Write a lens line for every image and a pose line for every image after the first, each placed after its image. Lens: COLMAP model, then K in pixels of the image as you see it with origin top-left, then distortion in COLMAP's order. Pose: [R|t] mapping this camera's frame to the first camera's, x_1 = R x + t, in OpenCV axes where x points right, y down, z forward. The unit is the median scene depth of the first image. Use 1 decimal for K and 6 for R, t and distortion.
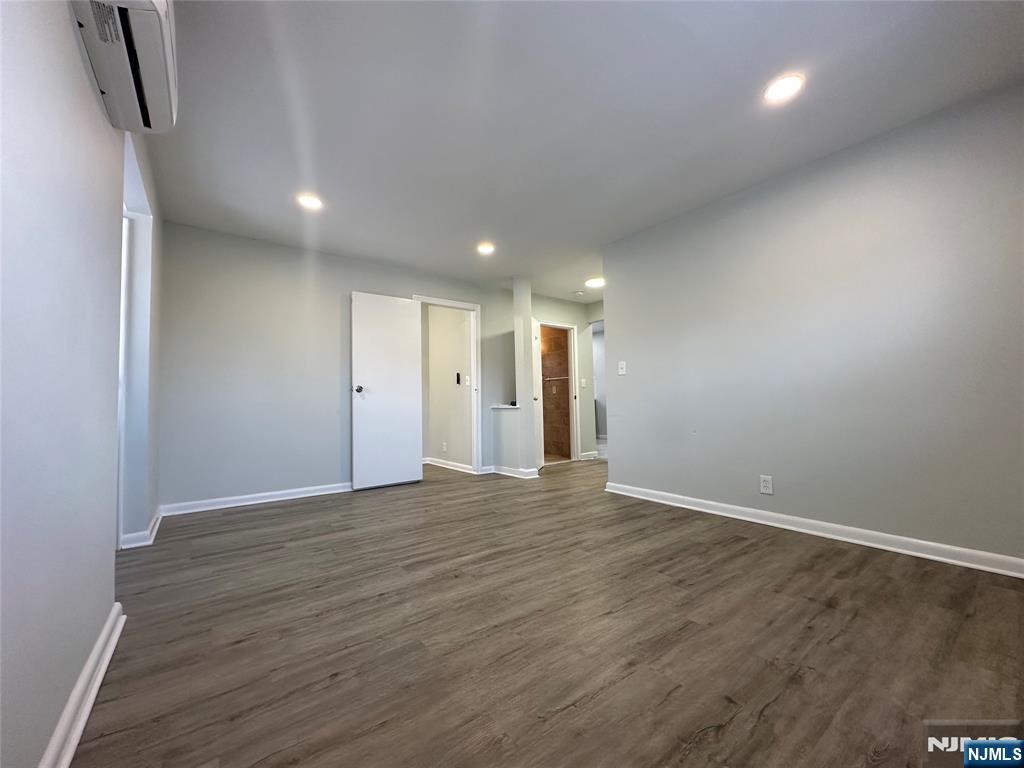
lens RADIAL K [[405.2, 0, 509.7], [0, 405.2, 384.8], [0, 0, 1]] dist [-0.010261, 0.001026]
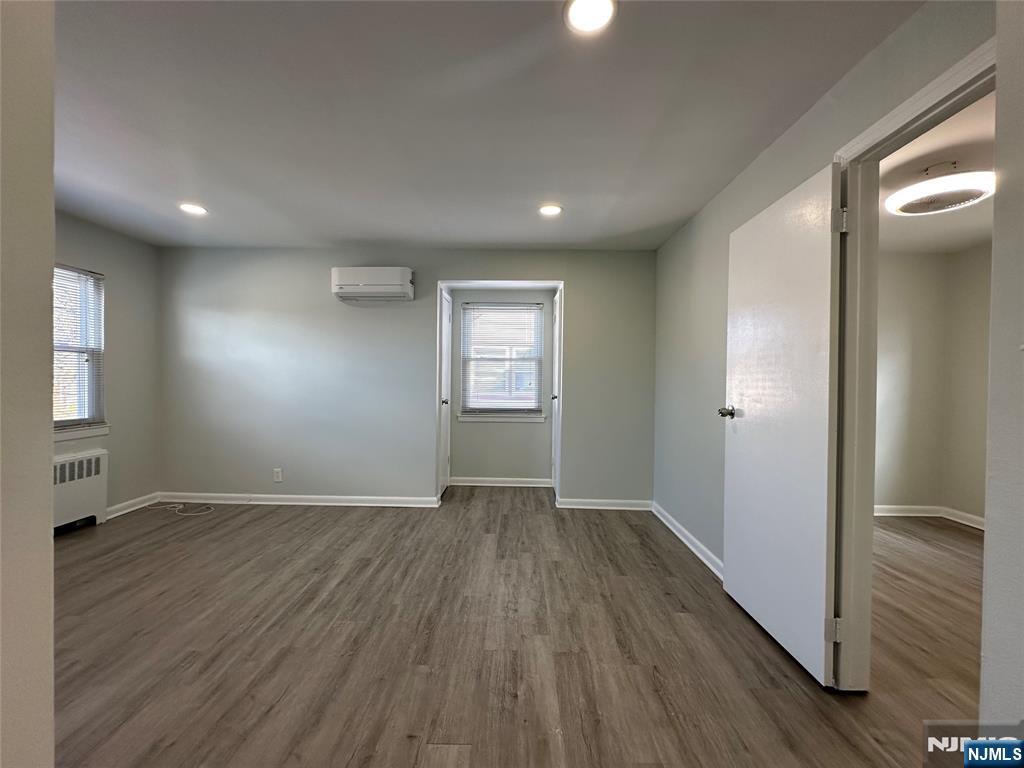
lens RADIAL K [[405.2, 0, 507.5], [0, 405.2, 382.5], [0, 0, 1]] dist [-0.010261, 0.001026]
pose [[-0.611150, 0.010542, -0.791445, 0.446947], [0.029489, 0.999520, -0.009458, -0.060690], [0.790966, -0.029119, -0.611167, 2.079383]]
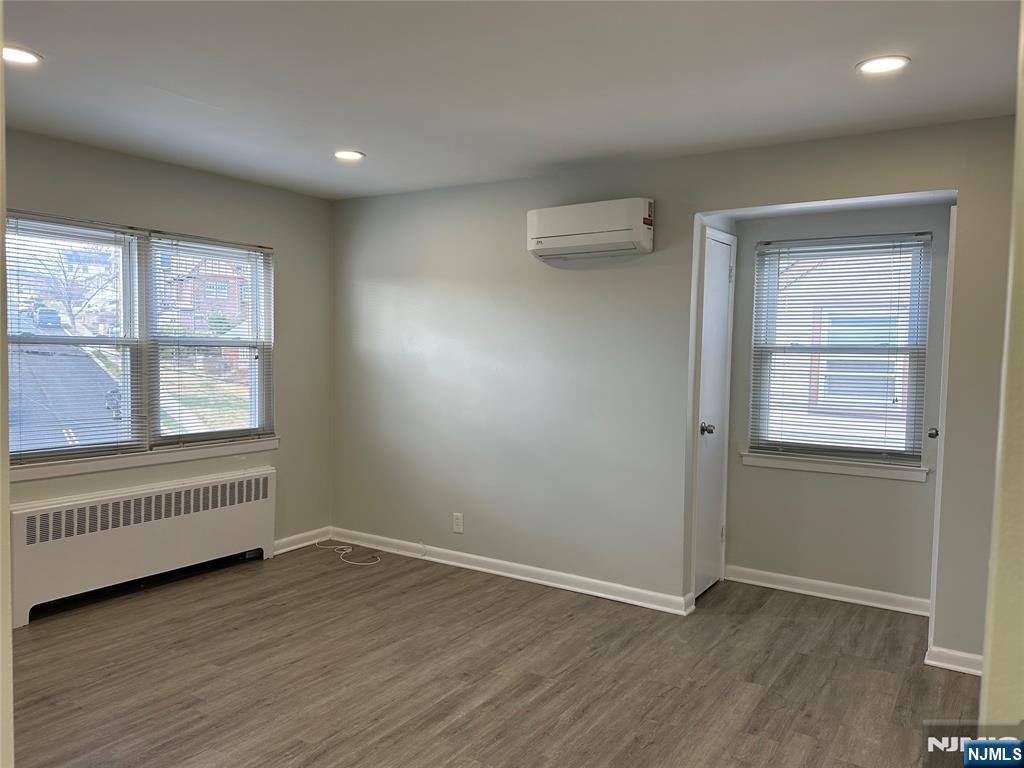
lens RADIAL K [[752.6, 0, 501.4], [0, 752.6, 385.7], [0, 0, 1]] dist [0.027546, -0.042828]
pose [[-0.939174, 0.014311, -0.343143, 0.310899], [0.009873, 0.999844, 0.014677, -0.143482], [0.343300, 0.010396, -0.939168, 2.339516]]
